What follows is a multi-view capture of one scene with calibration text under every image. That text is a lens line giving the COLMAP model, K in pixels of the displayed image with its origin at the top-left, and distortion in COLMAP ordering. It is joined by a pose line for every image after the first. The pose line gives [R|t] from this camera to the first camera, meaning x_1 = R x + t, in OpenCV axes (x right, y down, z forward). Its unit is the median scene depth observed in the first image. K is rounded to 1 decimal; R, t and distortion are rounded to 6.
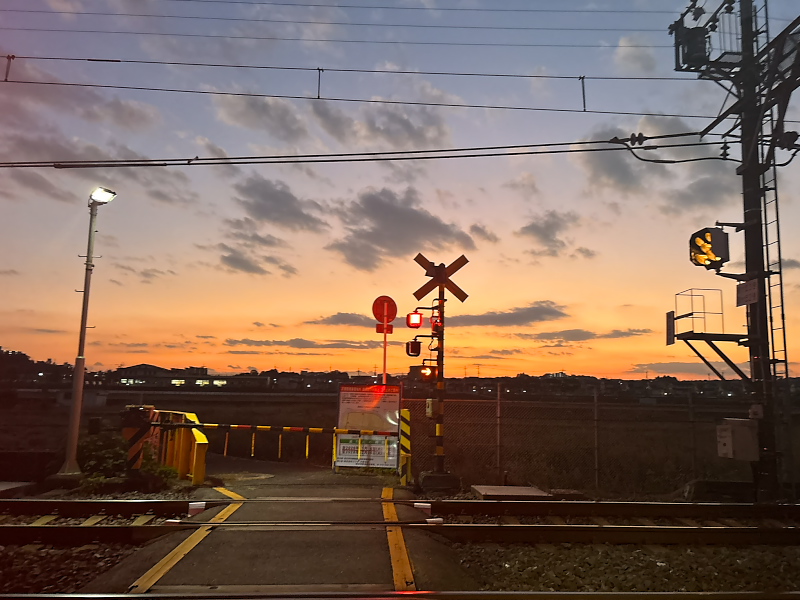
lens RADIAL K [[614.1, 0, 394.4], [0, 614.1, 313.8], [0, 0, 1]] dist [0.113318, -0.102534]
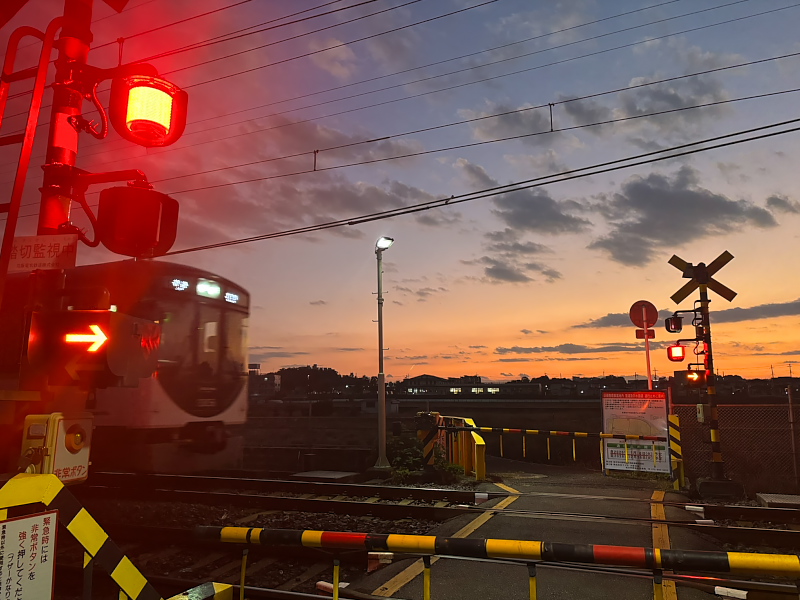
lens RADIAL K [[614.1, 0, 396.4], [0, 614.1, 303.0], [0, 0, 1]] dist [0.113318, -0.102534]
pose [[0.908761, -0.088897, -0.407740, 0.033296], [0.077505, 0.996002, -0.044411, -0.012153], [0.410058, 0.008757, 0.912018, -0.093522]]
